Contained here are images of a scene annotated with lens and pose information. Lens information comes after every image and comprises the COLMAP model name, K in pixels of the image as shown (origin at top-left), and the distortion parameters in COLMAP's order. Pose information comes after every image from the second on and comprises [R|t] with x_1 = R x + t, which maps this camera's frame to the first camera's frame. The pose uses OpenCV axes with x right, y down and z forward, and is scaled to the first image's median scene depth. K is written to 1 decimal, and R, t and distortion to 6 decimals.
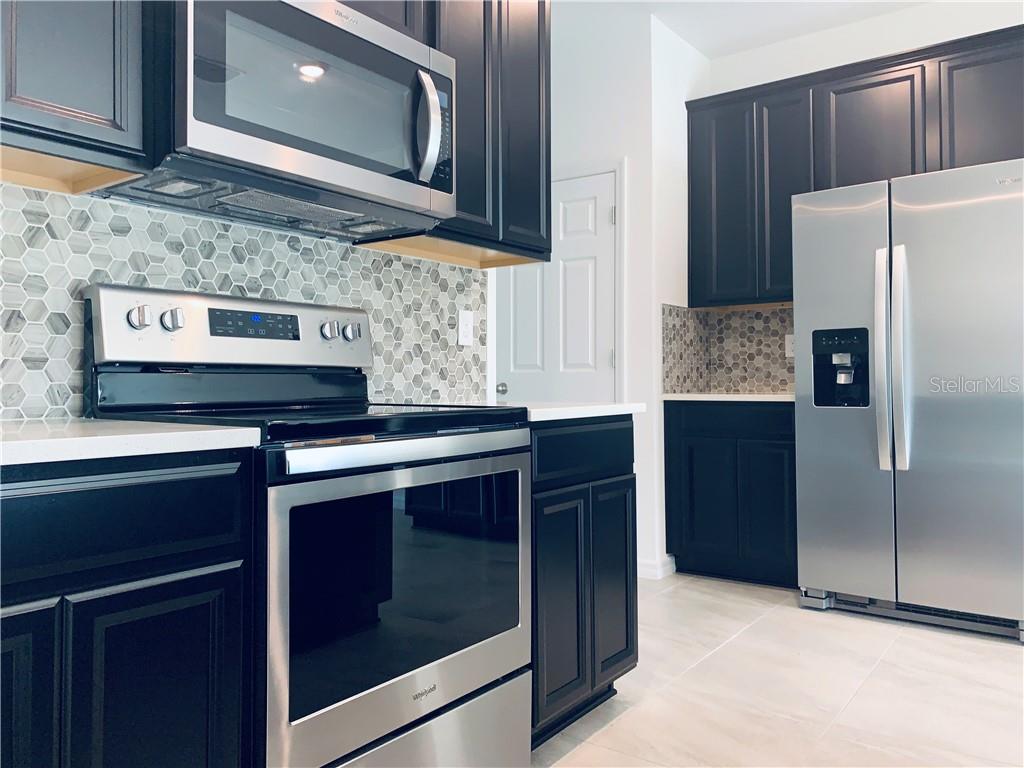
lens RADIAL K [[783.8, 0, 510.8], [0, 783.8, 375.1], [0, 0, 1]] dist [0.013287, 0.005192]
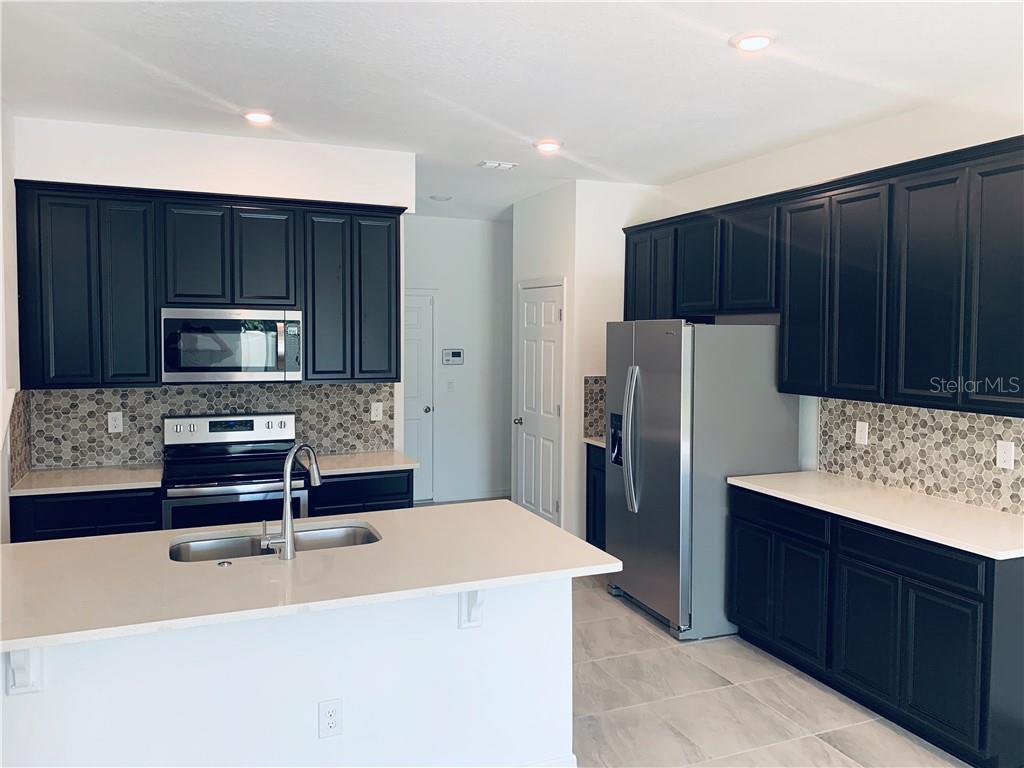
lens RADIAL K [[783.8, 0, 516.0], [0, 783.8, 359.8], [0, 0, 1]] dist [0.013287, 0.005192]
pose [[0.860018, 0.028523, -0.509466, 1.304844], [-0.004905, 0.998852, 0.047642, -0.301772], [0.510240, -0.038474, 0.859171, -0.507556]]
